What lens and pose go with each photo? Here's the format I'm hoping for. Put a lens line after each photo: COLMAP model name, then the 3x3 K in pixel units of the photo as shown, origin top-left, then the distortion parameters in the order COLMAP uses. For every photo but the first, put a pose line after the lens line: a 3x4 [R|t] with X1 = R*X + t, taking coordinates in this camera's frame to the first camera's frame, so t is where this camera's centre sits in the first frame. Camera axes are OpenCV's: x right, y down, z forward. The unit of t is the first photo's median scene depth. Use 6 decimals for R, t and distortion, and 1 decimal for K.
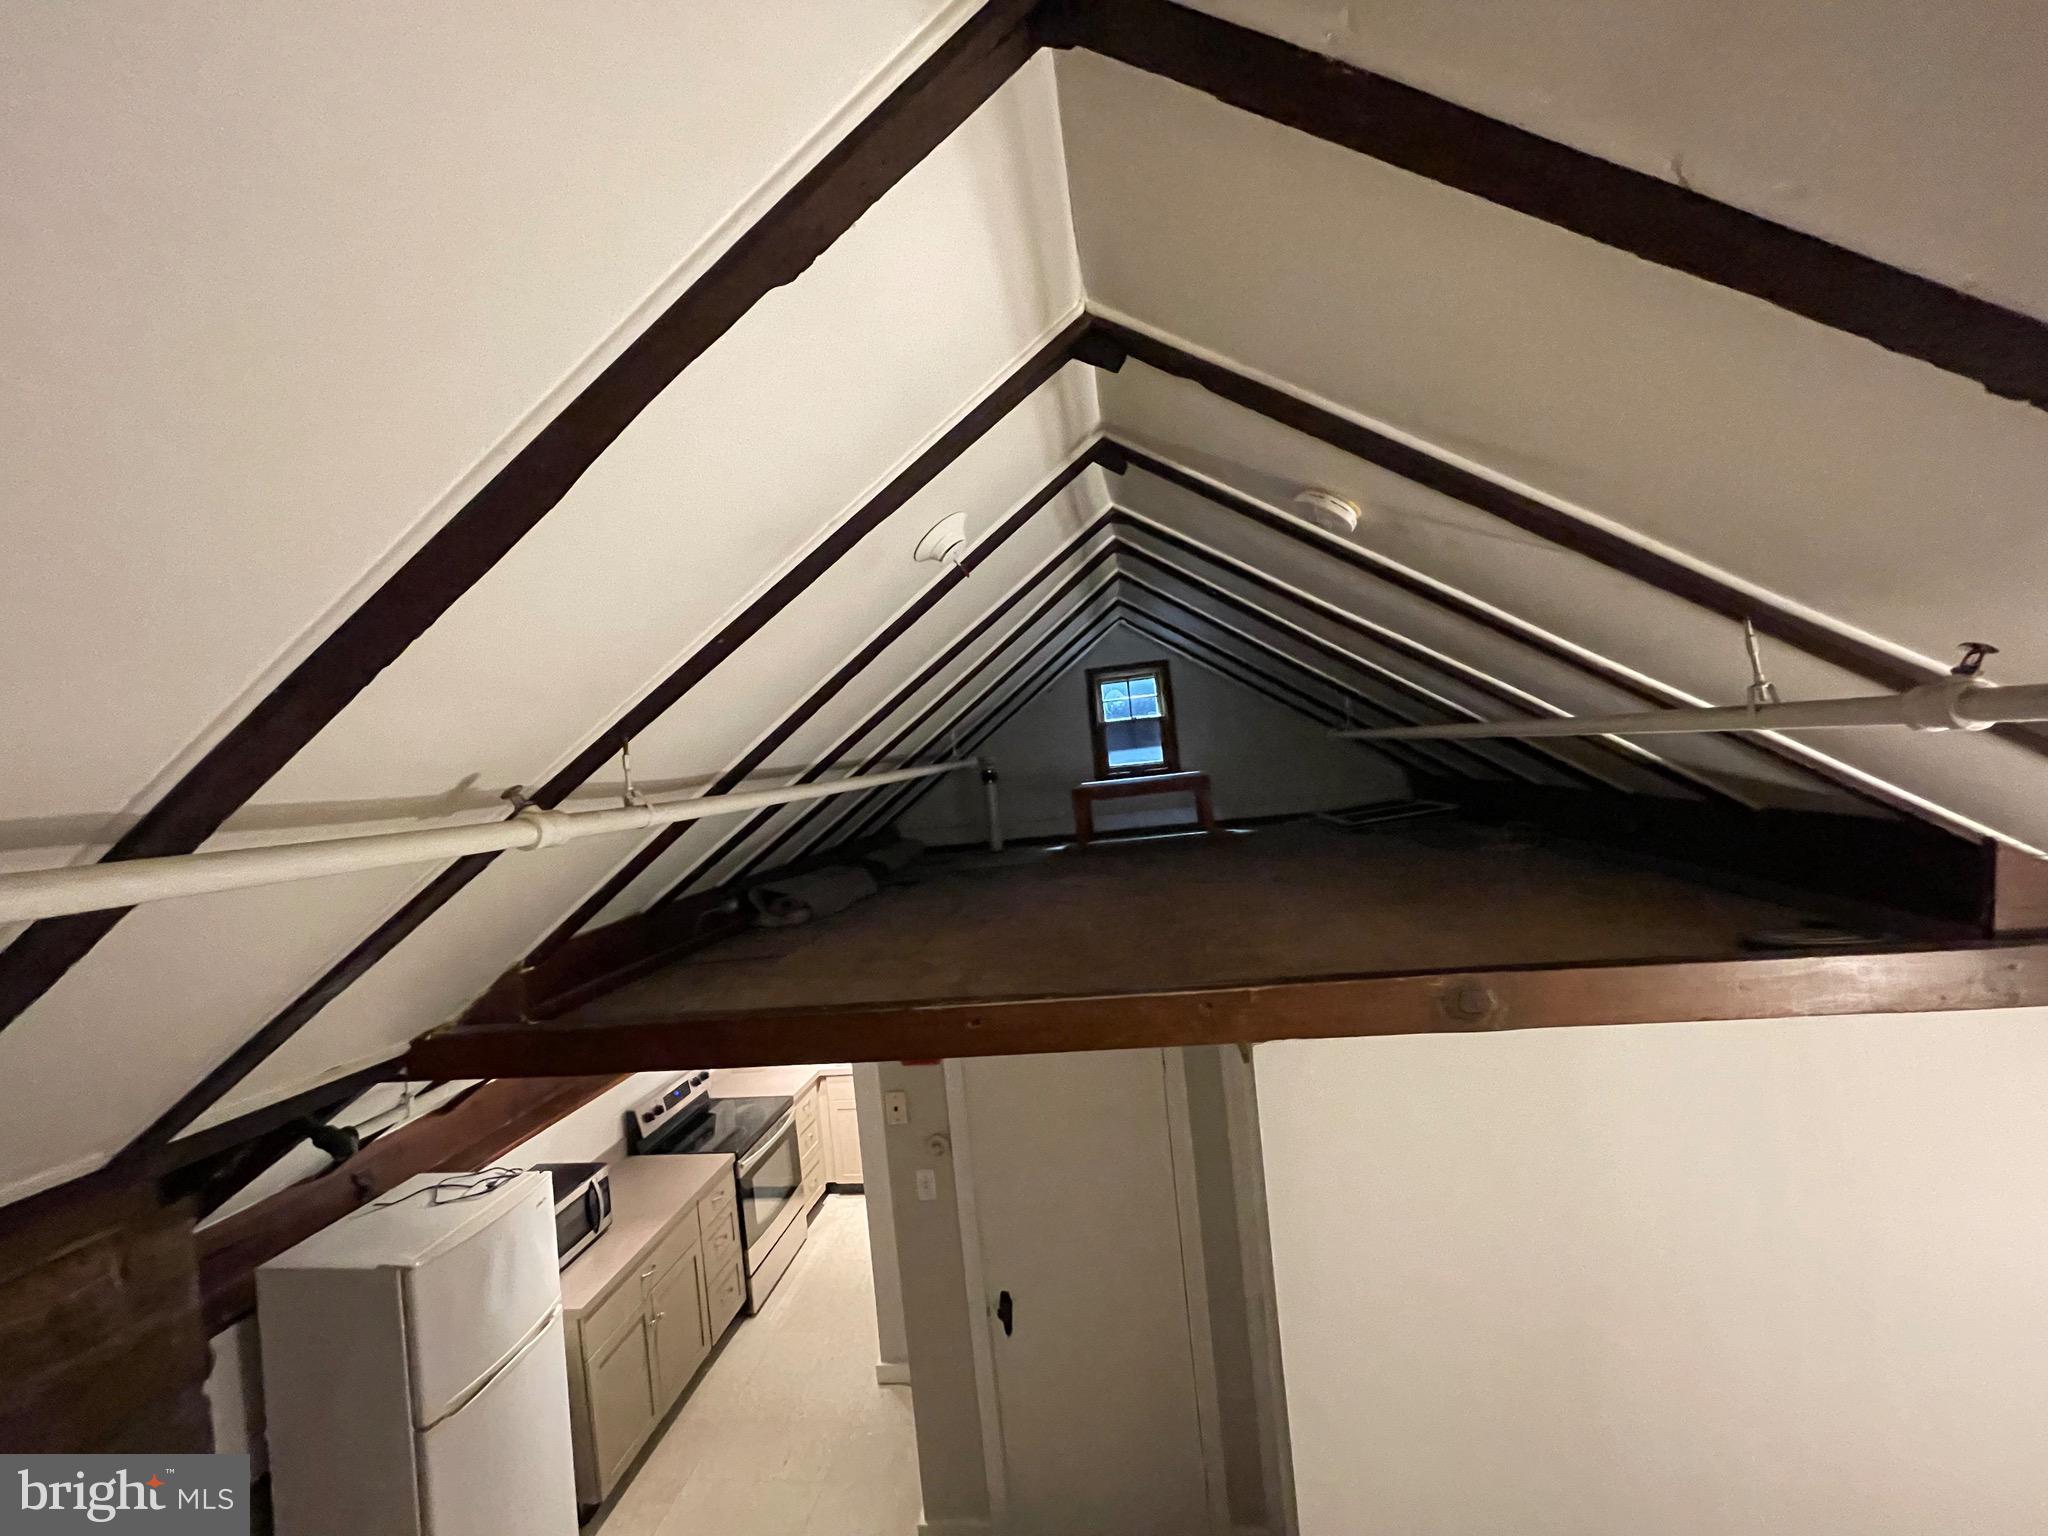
lens RADIAL K [[826.6, 0, 1024.4], [0, 826.6, 766.6], [0, 0, 1]] dist [-0.001931, -0.000543]
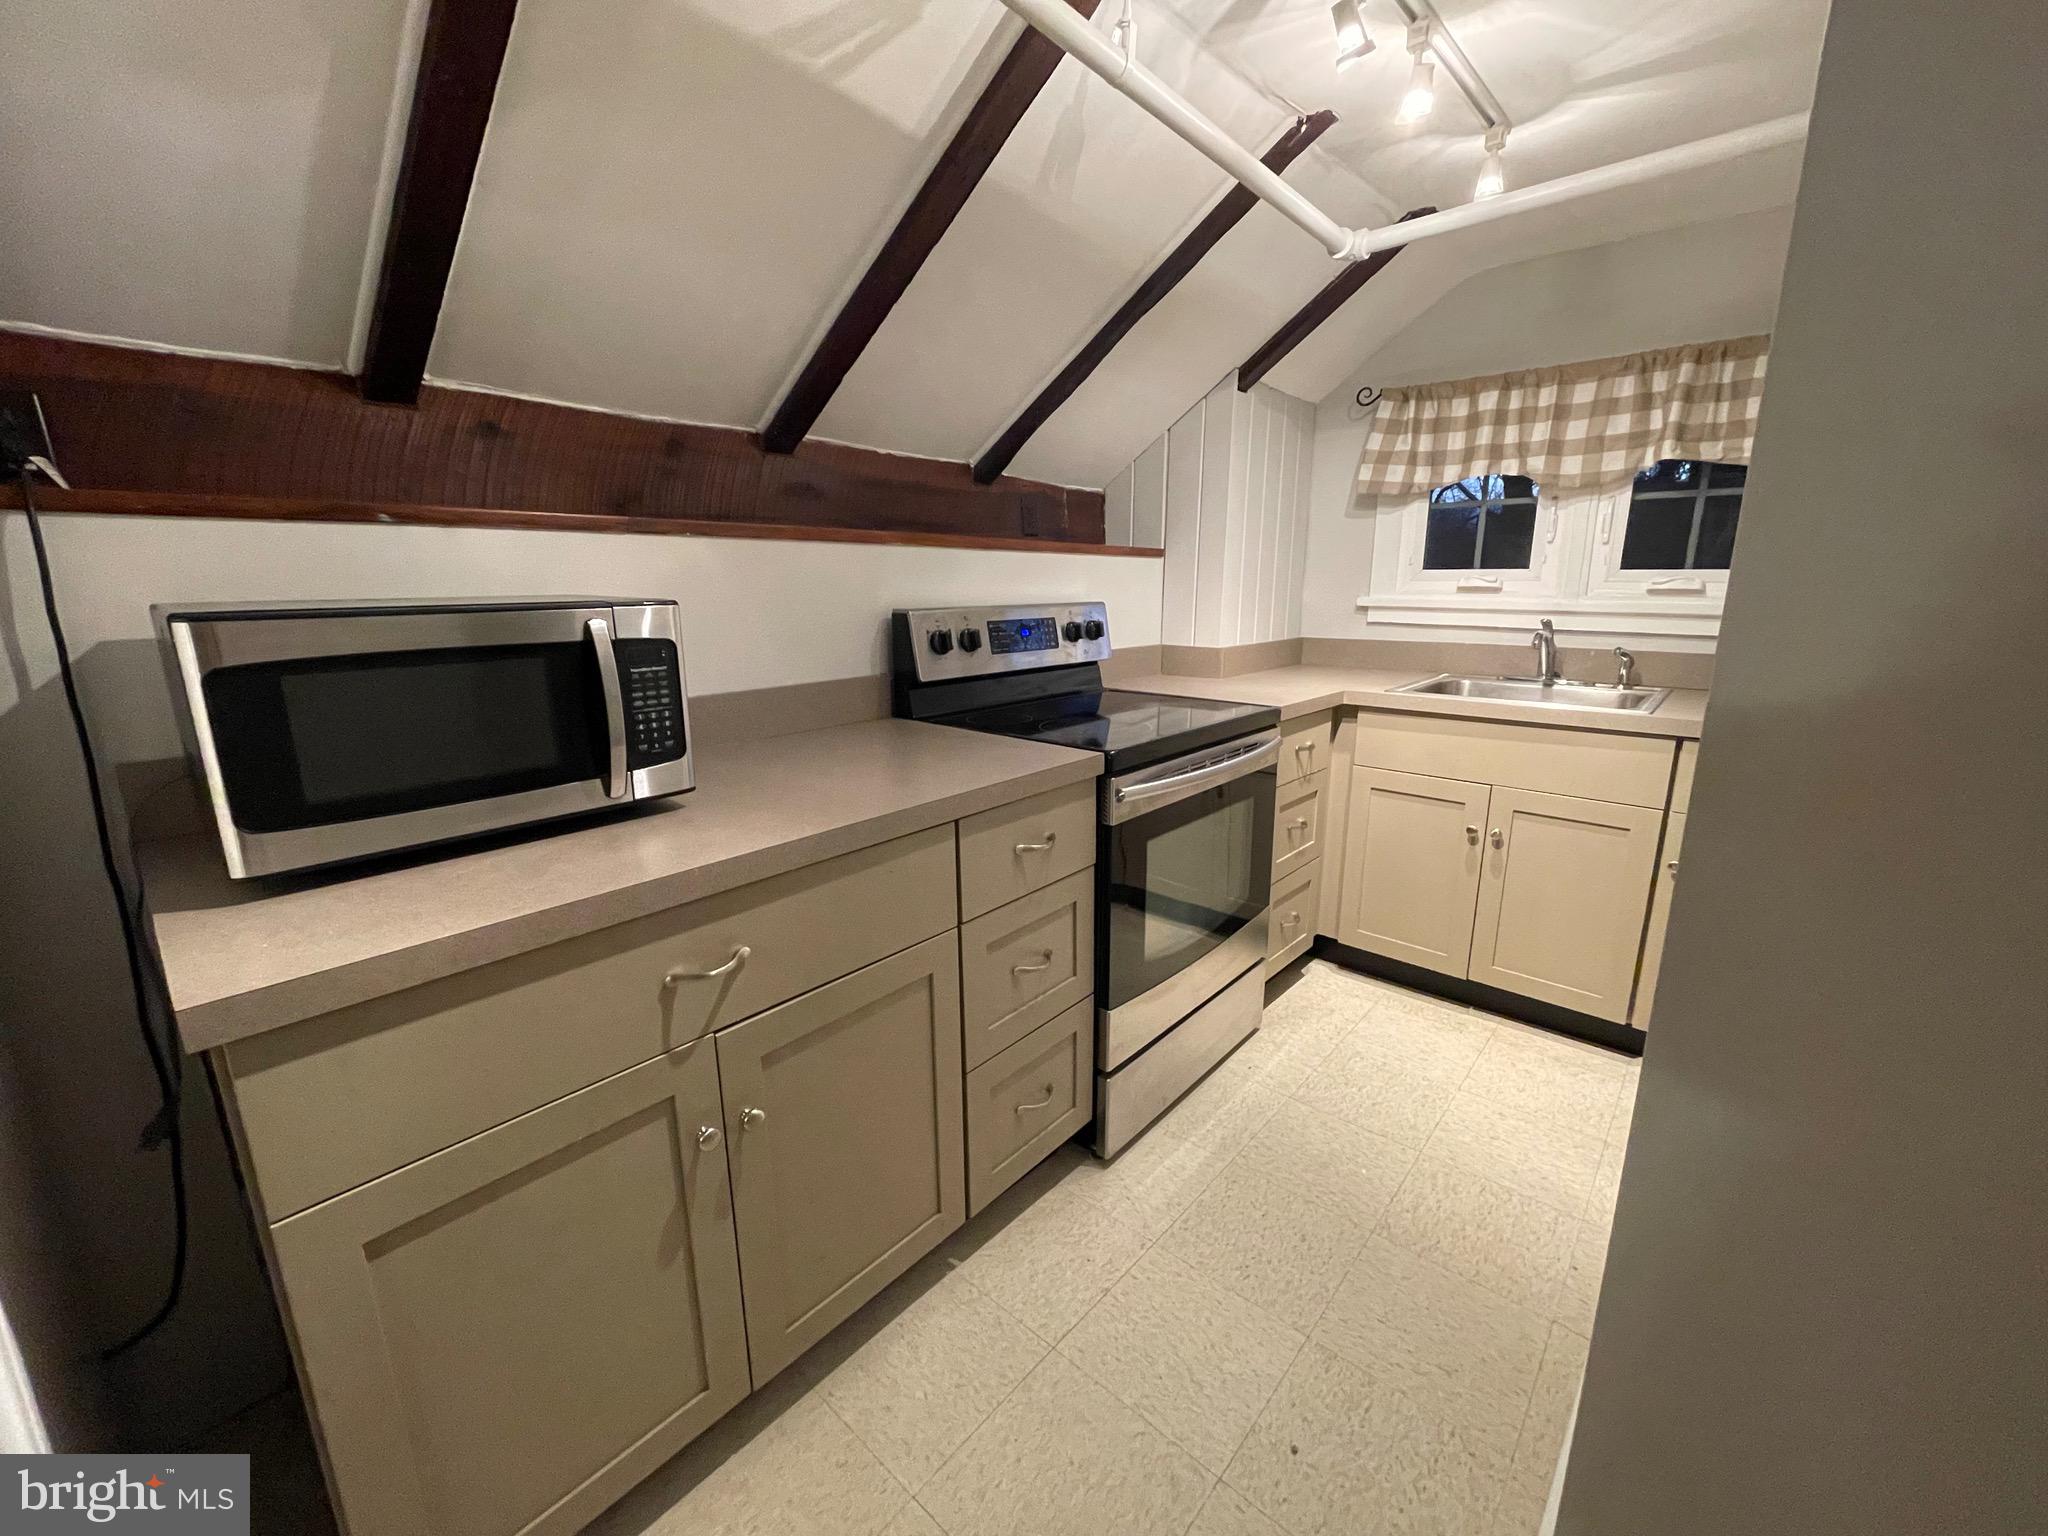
lens RADIAL K [[826.6, 0, 1019.9], [0, 826.6, 765.3], [0, 0, 1]] dist [-0.001931, -0.000543]
pose [[0.826049, 0.214635, -0.521128, -0.172107], [-0.079058, 0.959631, 0.269922, 0.334157], [0.558026, -0.181769, 0.809671, 0.609314]]
